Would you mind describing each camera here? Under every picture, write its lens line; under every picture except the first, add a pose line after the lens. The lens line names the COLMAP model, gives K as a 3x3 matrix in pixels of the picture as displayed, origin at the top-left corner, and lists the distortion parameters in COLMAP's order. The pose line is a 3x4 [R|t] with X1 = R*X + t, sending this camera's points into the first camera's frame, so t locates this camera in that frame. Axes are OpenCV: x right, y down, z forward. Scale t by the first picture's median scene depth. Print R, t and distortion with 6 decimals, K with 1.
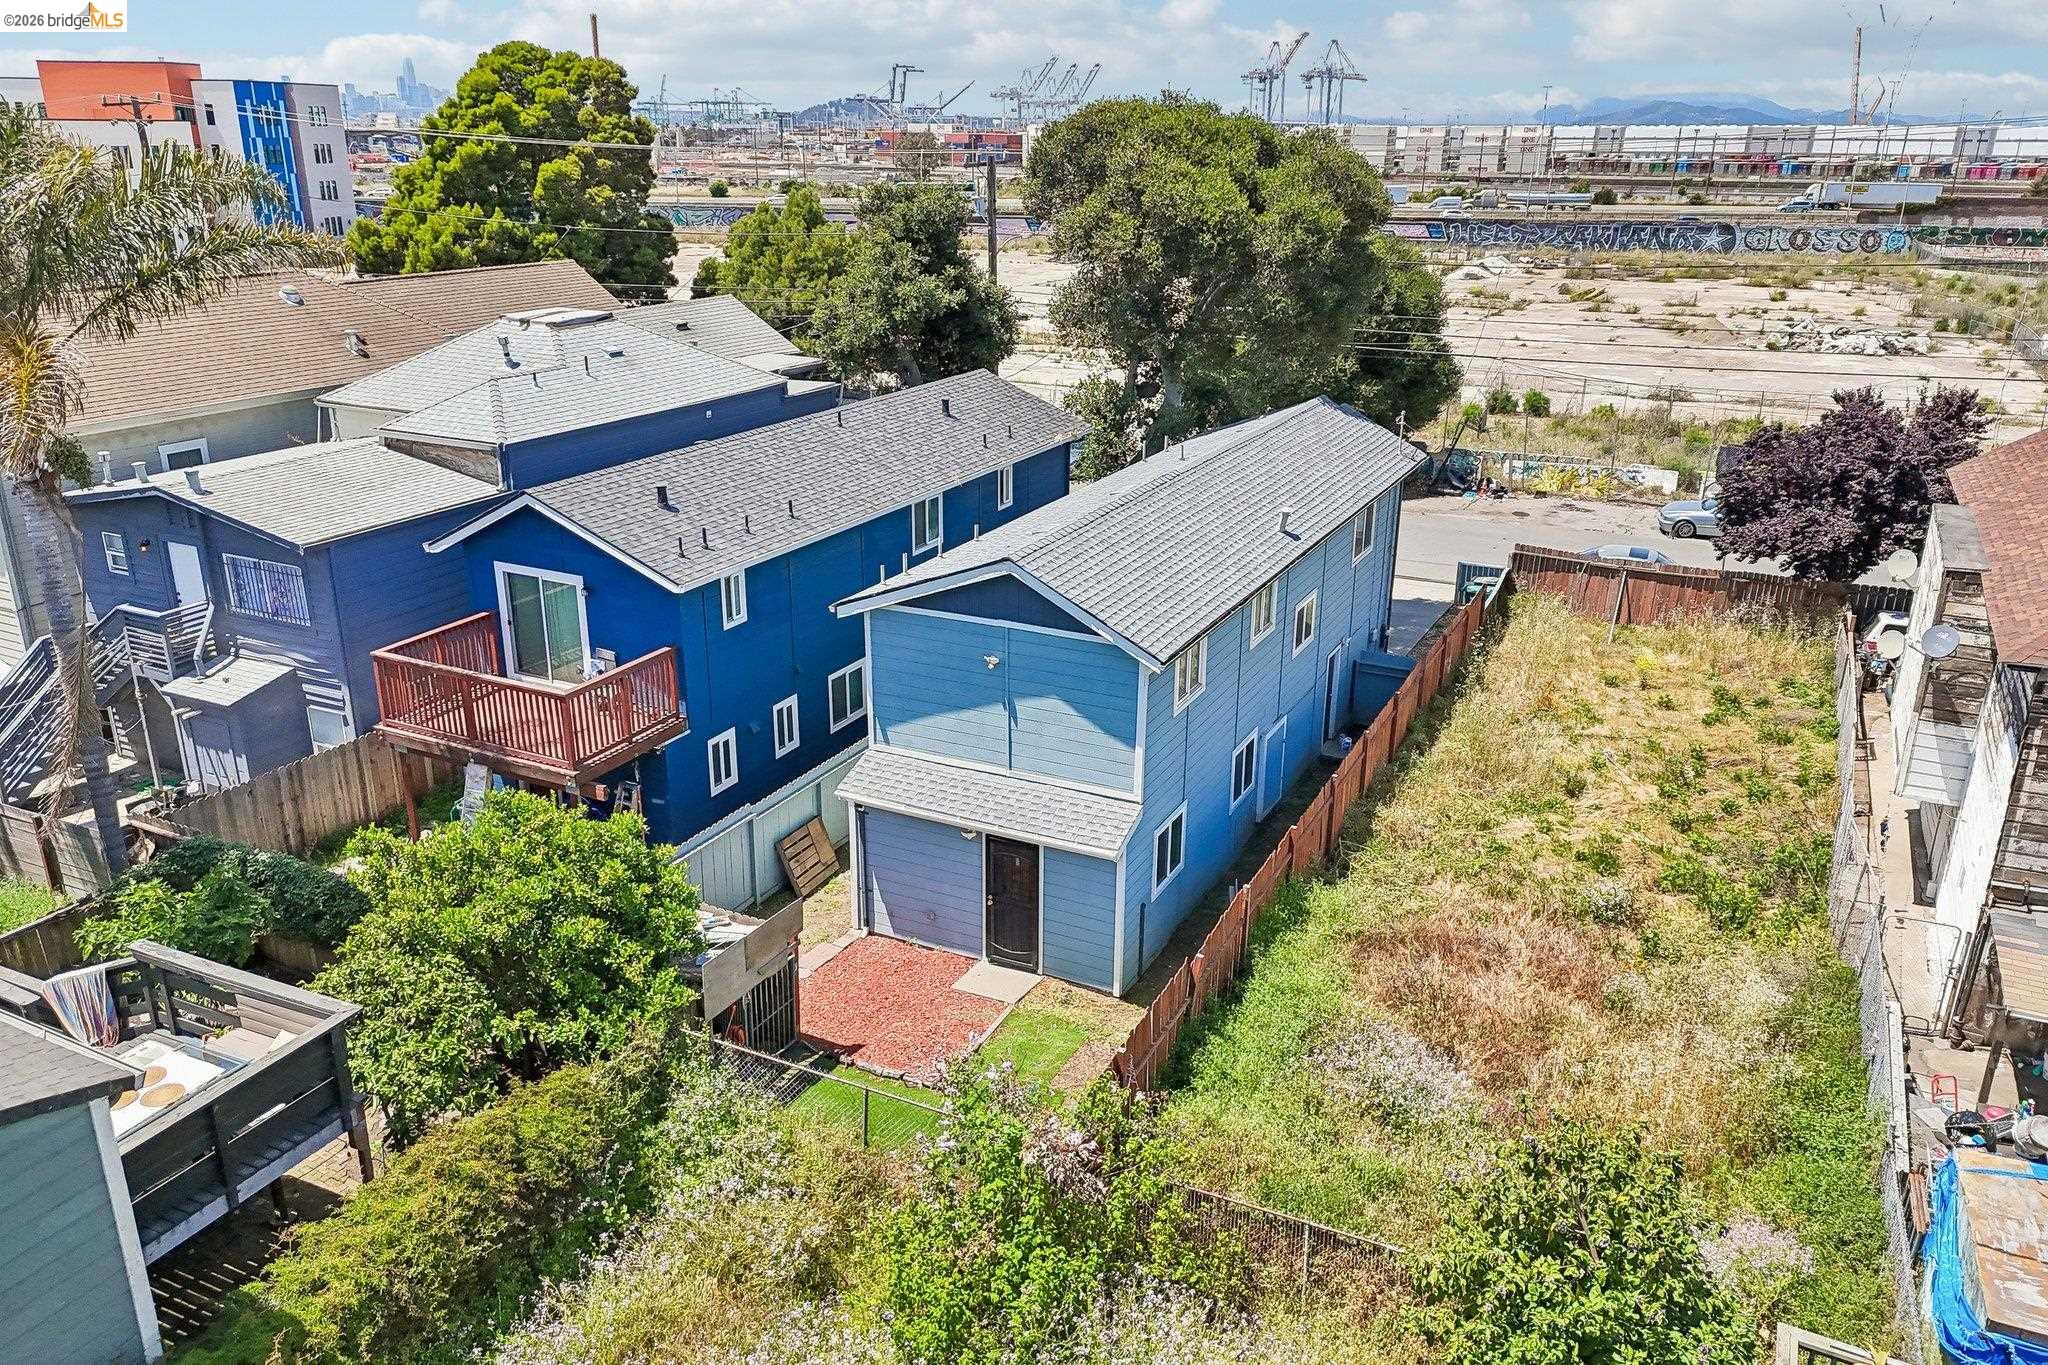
lens RADIAL K [[1509.7, 0, 1021.8], [0, 1509.7, 667.6], [0, 0, 1]] dist [0.055257, -0.069658]
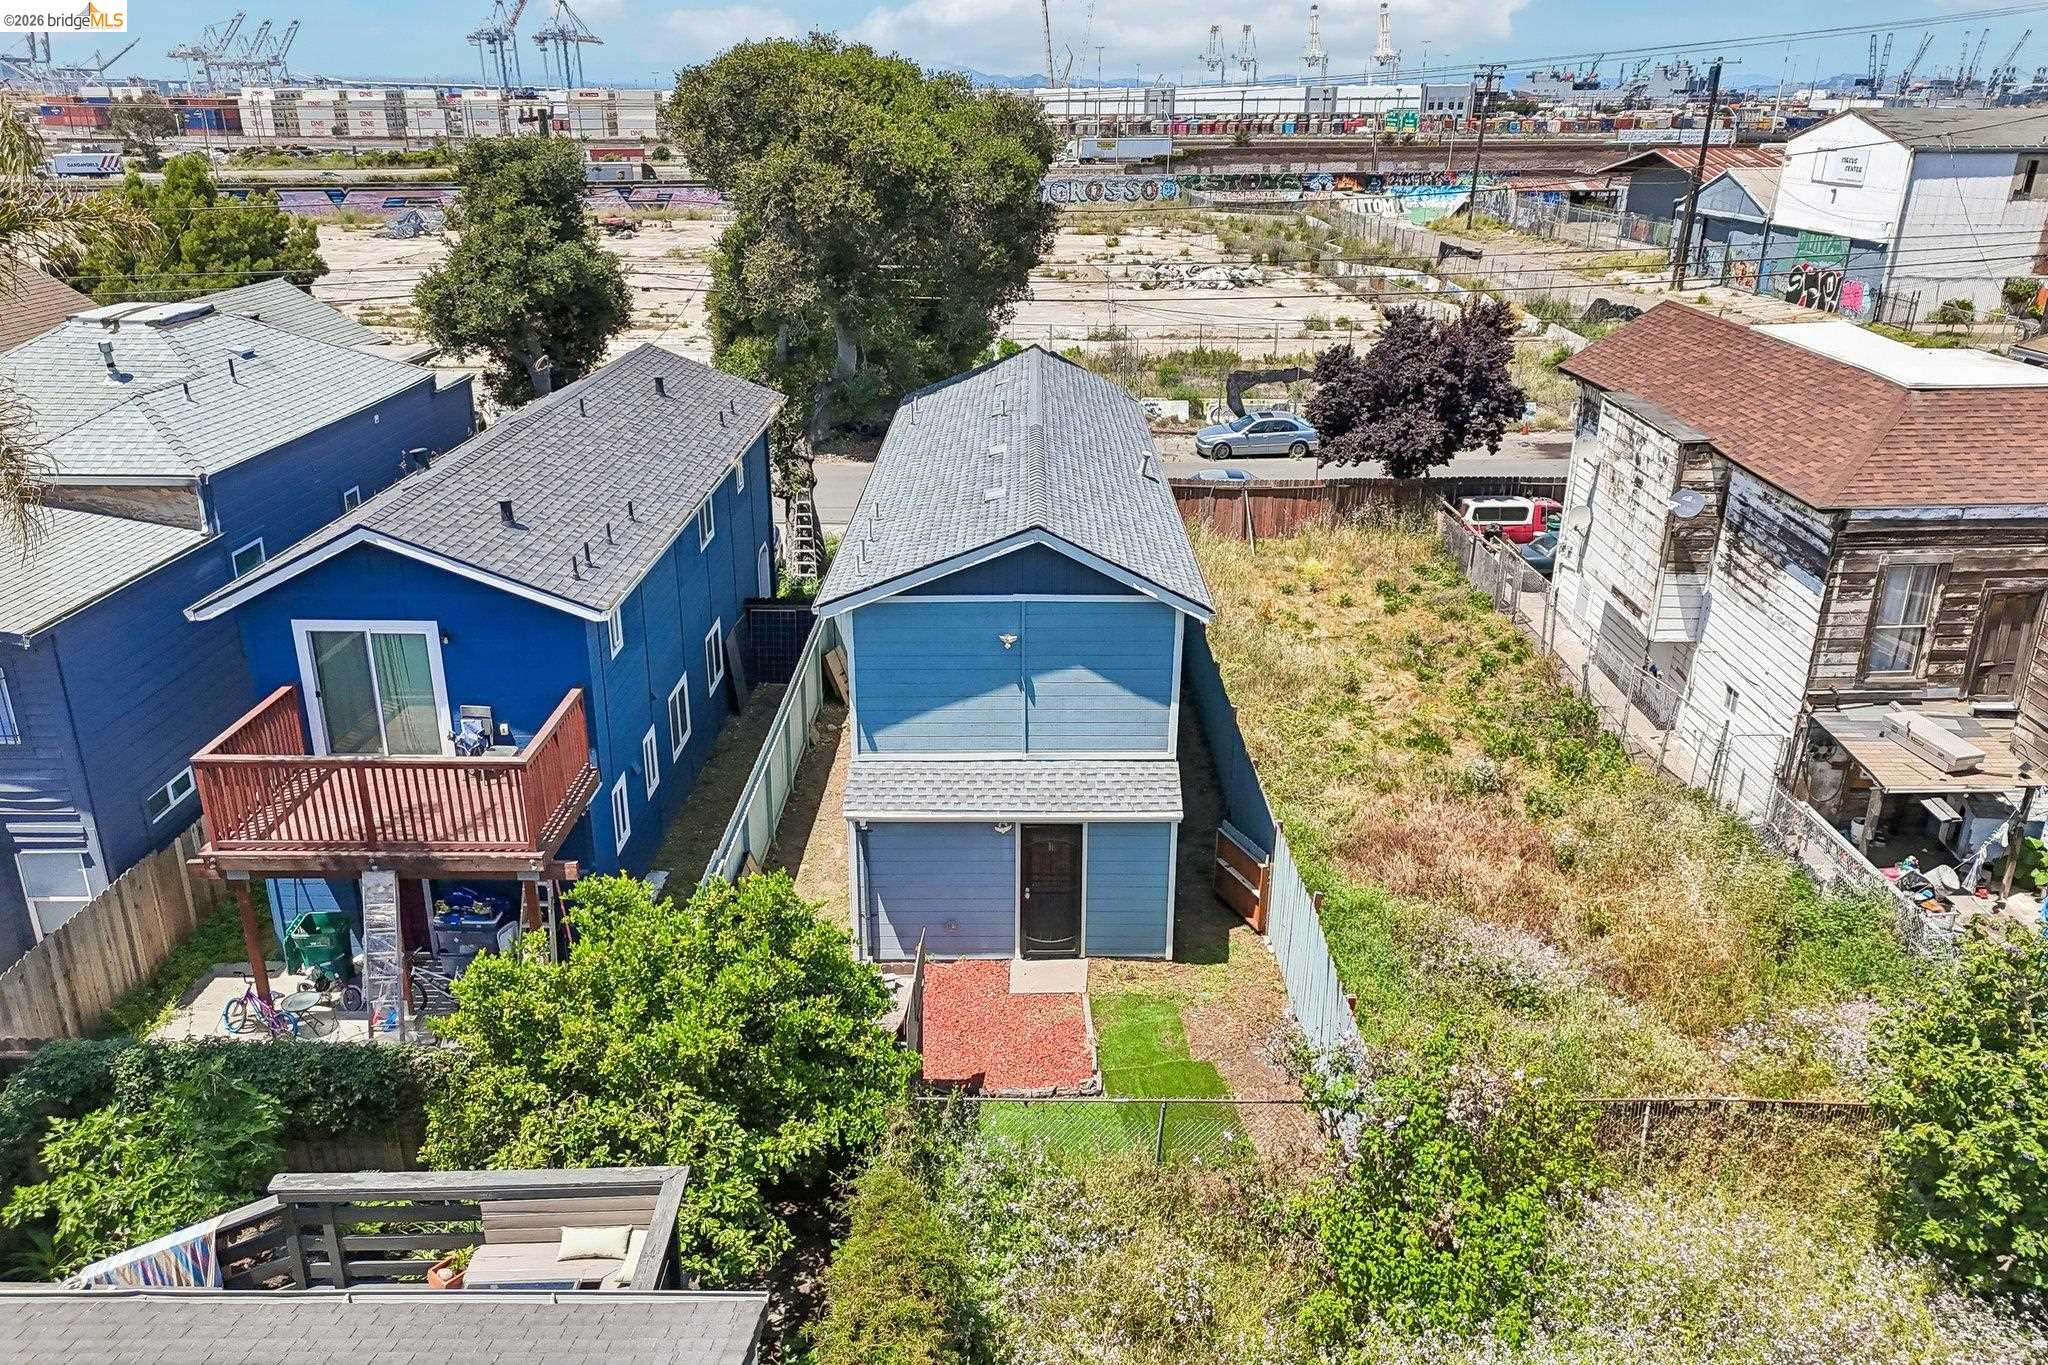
lens RADIAL K [[1517.7, 0, 1024.0], [0, 1517.7, 682.5], [0, 0, 1]] dist [0.059960, -0.066798]
pose [[0.900072, -0.163898, 0.403743, -0.330313], [0.152735, 0.986447, 0.059949, -0.027682], [-0.408097, 0.007708, 0.912906, 0.118877]]
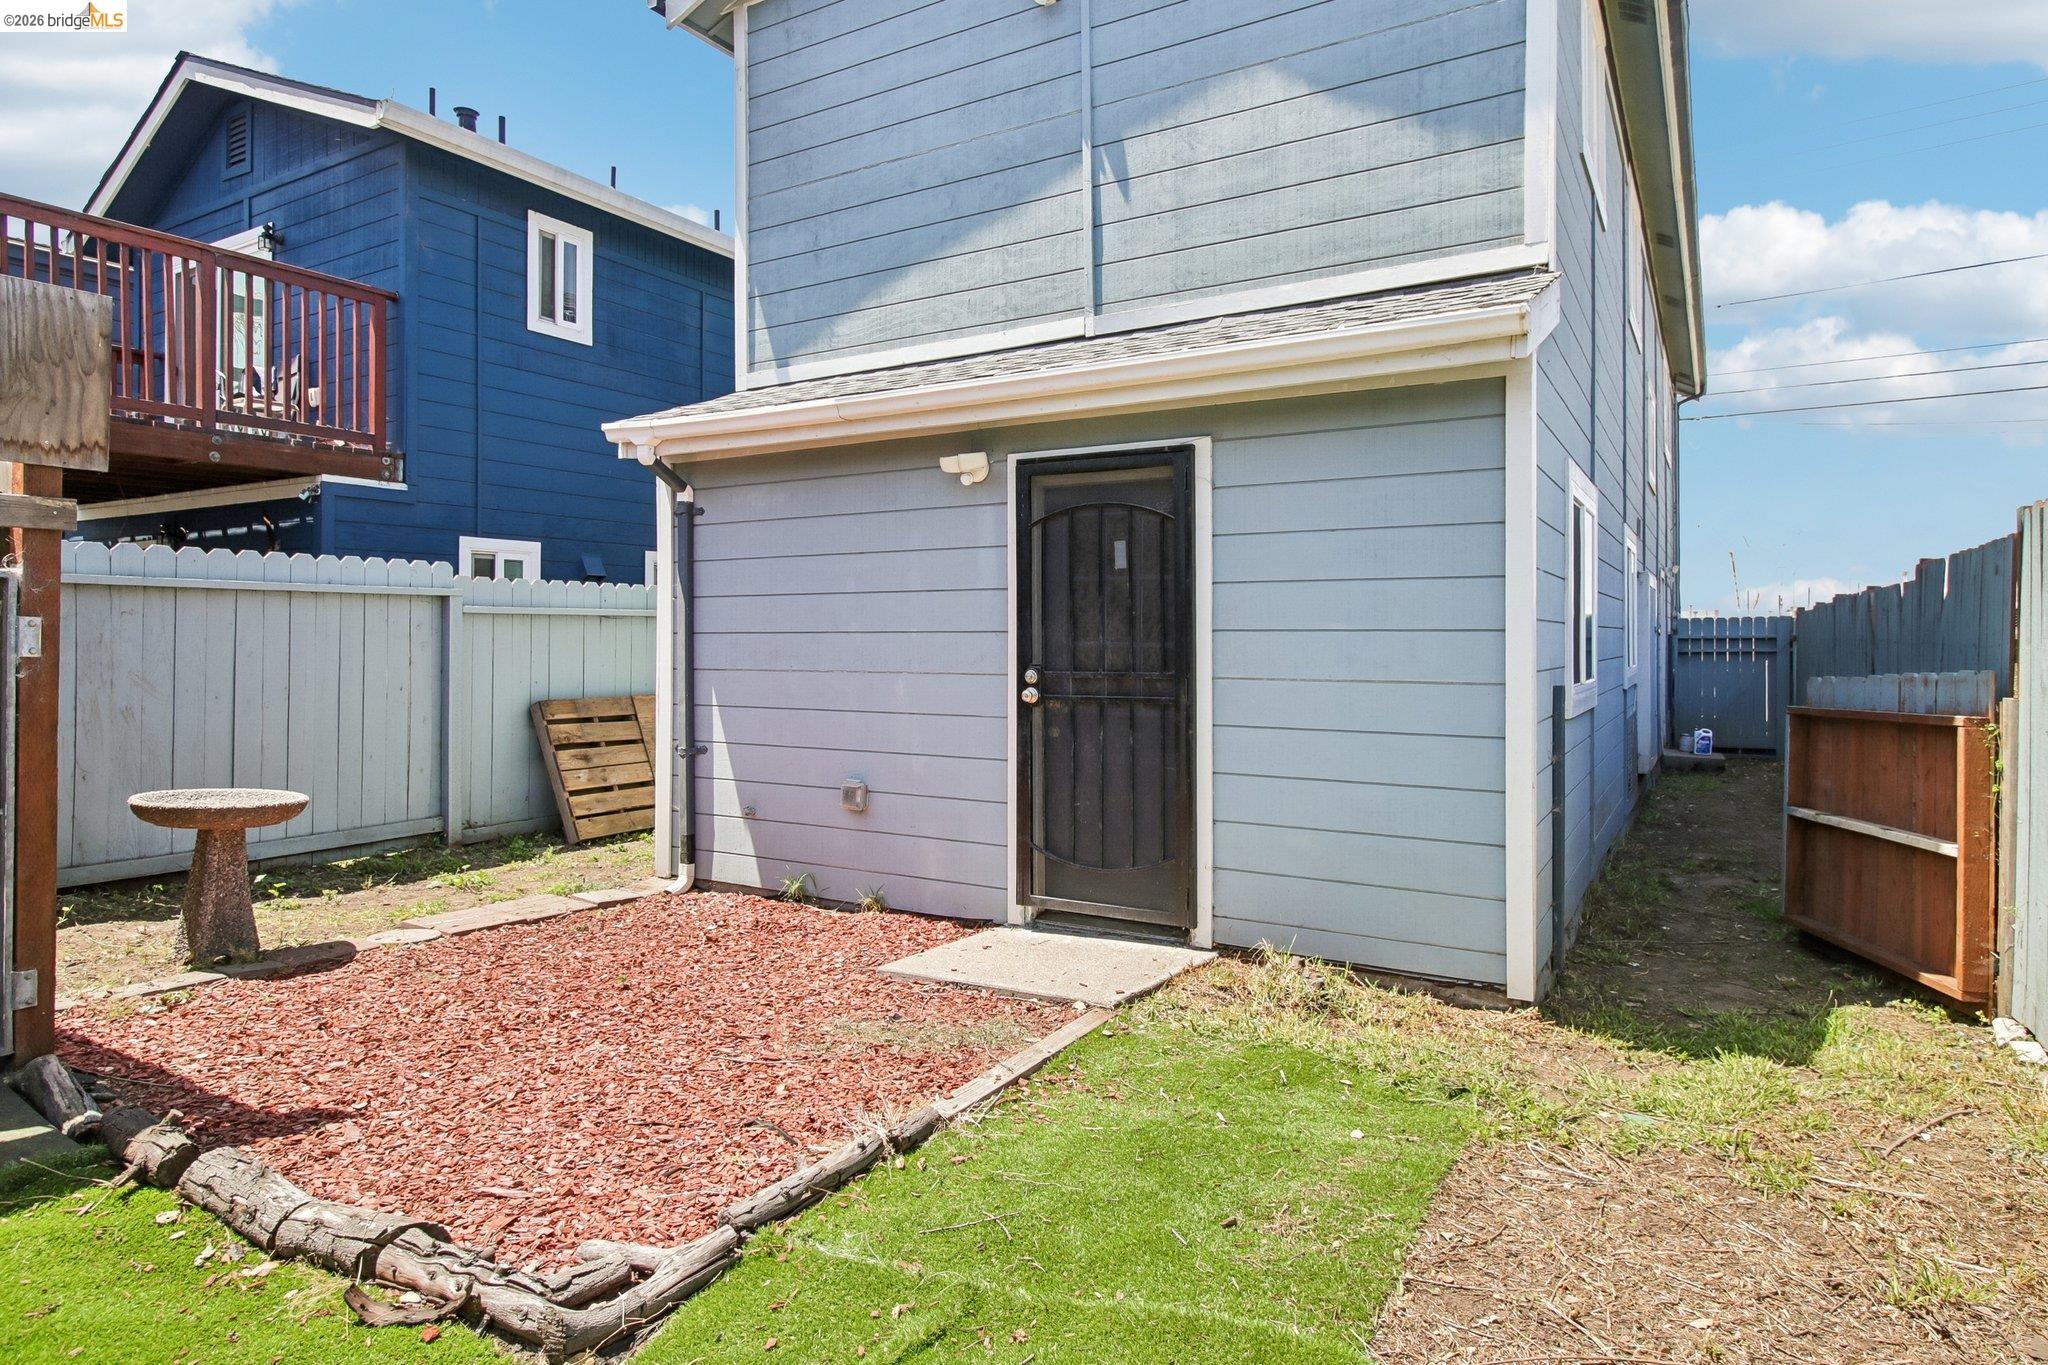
lens RADIAL K [[1149.6, 0, 1032.8], [0, 1149.6, 627.8], [0, 0, 1]] dist [-0.000511, 0.000403]
pose [[0.997024, -0.010949, -0.076306, -0.002284], [-0.015989, 0.938965, -0.343641, 0.191961], [0.075411, 0.343838, 0.935996, 0.675316]]
